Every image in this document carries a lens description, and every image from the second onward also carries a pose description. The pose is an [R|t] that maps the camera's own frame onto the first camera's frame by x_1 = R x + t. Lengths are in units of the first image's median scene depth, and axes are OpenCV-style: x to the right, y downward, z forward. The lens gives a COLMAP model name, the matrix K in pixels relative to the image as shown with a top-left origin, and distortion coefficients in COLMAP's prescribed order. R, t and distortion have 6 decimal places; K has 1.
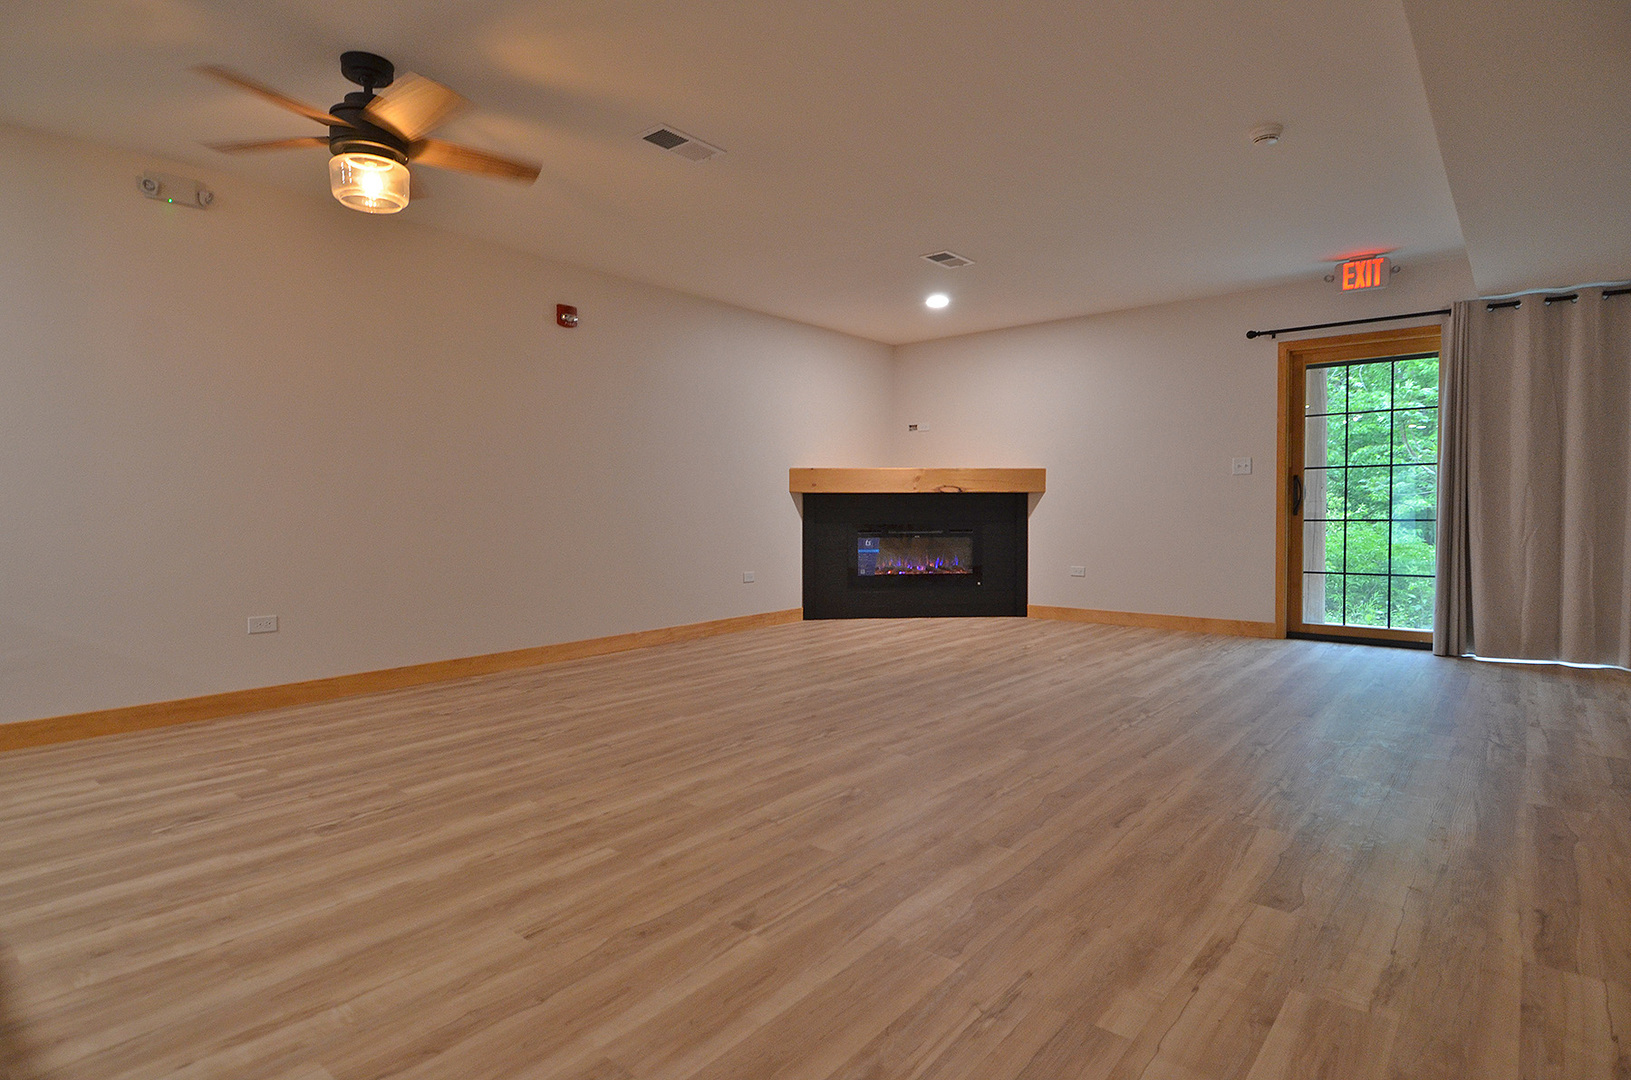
lens RADIAL K [[853.9, 0, 824.2], [0, 853.9, 540.1], [0, 0, 1]] dist [0.046012, -0.052127]
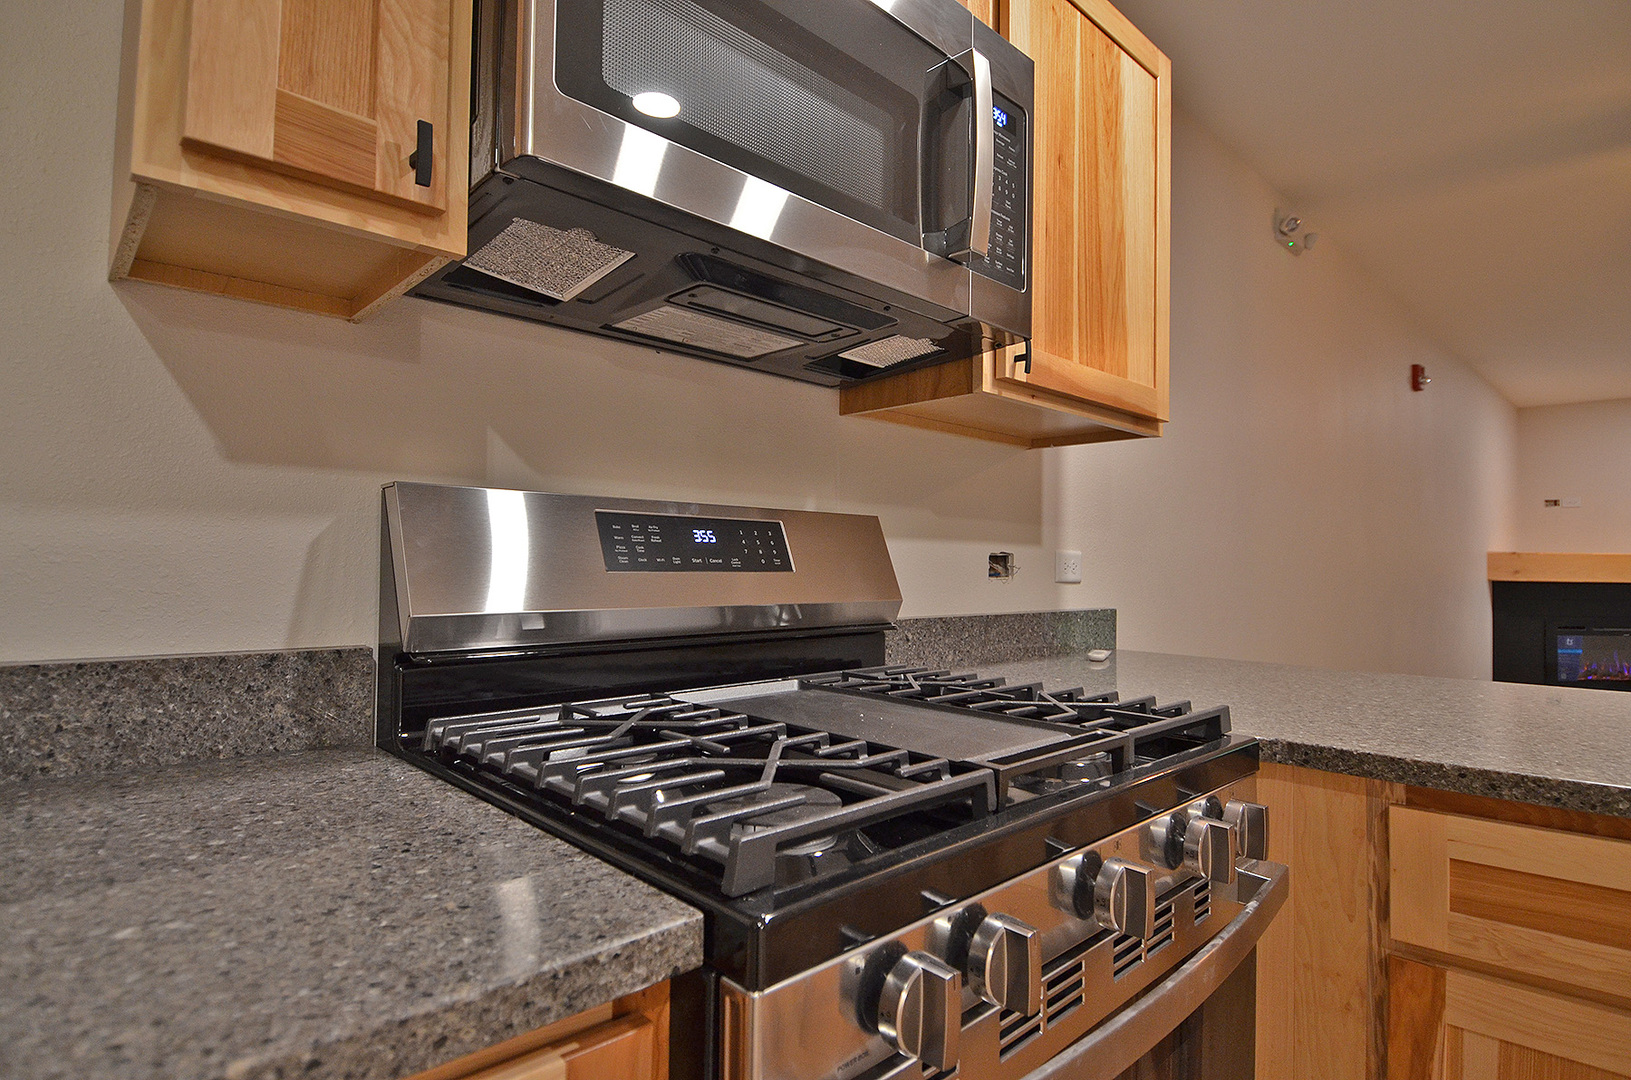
lens RADIAL K [[853.9, 0, 824.2], [0, 853.9, 540.1], [0, 0, 1]] dist [0.046012, -0.052127]
pose [[0.992513, 0.017872, -0.120821, -0.675938], [-0.025799, 0.997592, -0.064372, -0.027186], [0.119379, 0.067007, 0.990585, 0.084804]]
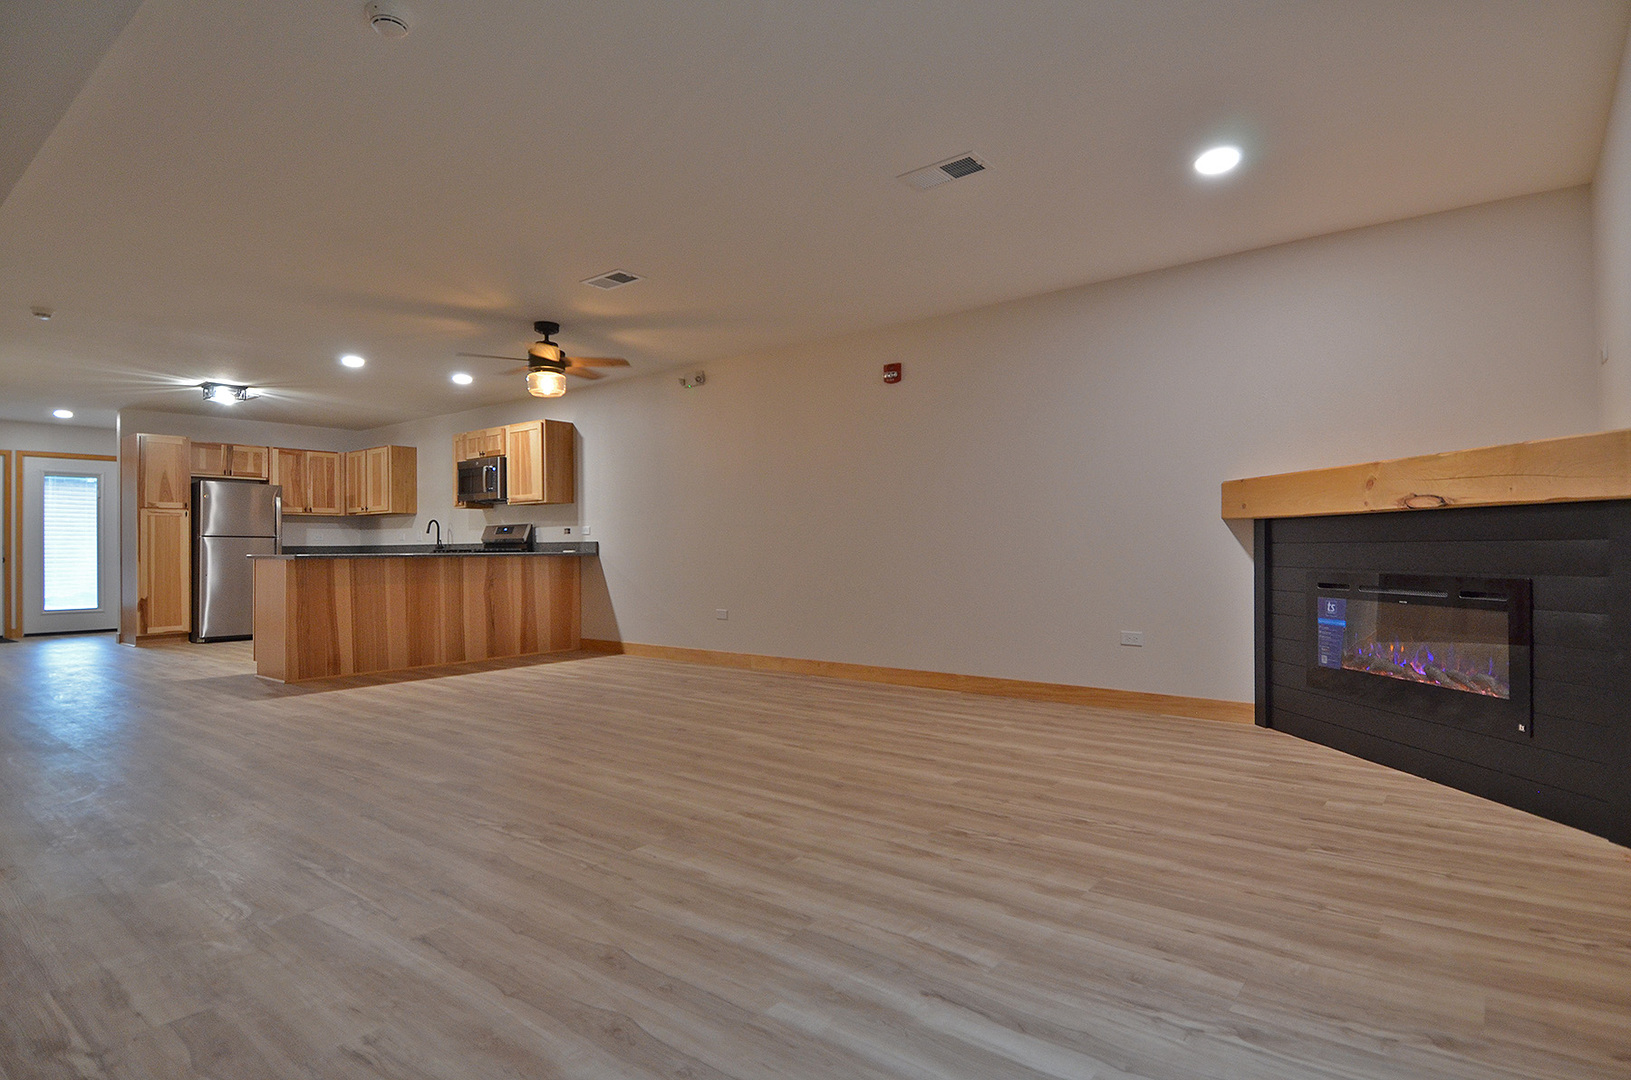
lens RADIAL K [[853.9, 0, 824.2], [0, 853.9, 540.1], [0, 0, 1]] dist [0.046012, -0.052127]
pose [[0.007460, -0.003484, -0.999966, 0.702981], [-0.030464, 0.999529, -0.003709, -0.032538], [0.999508, 0.030490, 0.007350, 0.790668]]
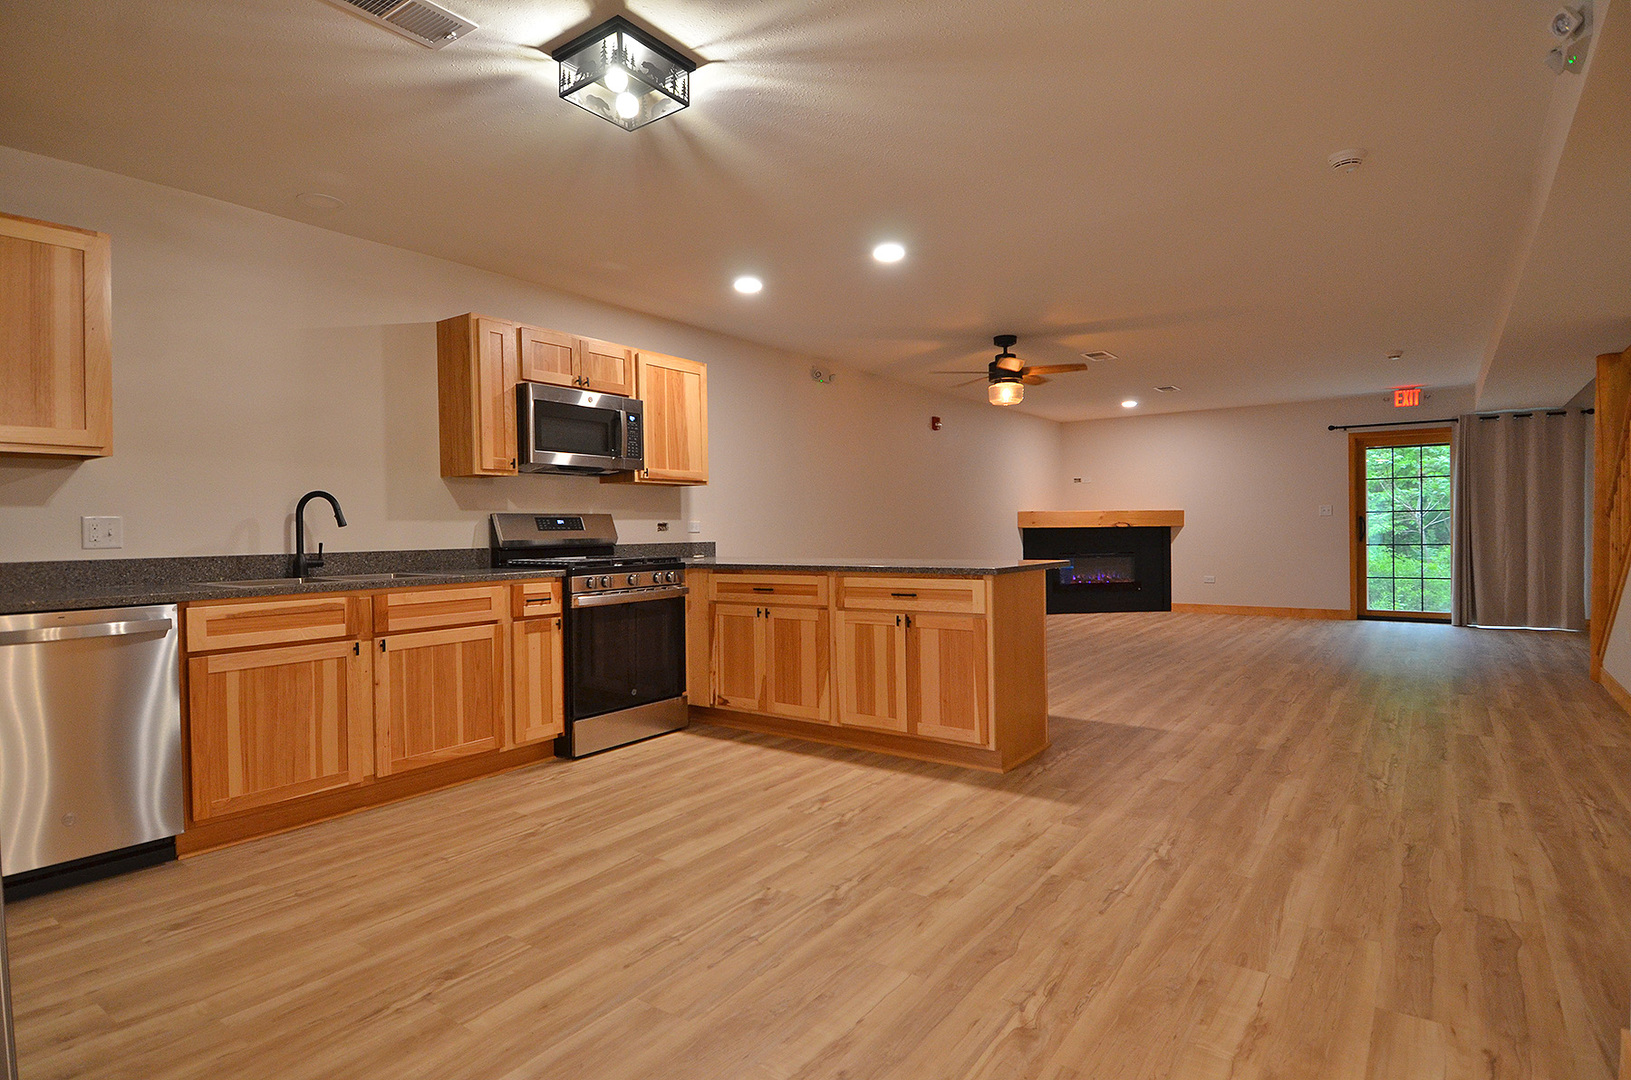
lens RADIAL K [[853.9, 0, 824.2], [0, 853.9, 540.1], [0, 0, 1]] dist [0.046012, -0.052127]
pose [[0.998022, -0.007929, 0.062370, -0.535646], [0.009490, 0.999648, -0.024767, -0.001601], [-0.062152, 0.025310, 0.997746, -0.519059]]
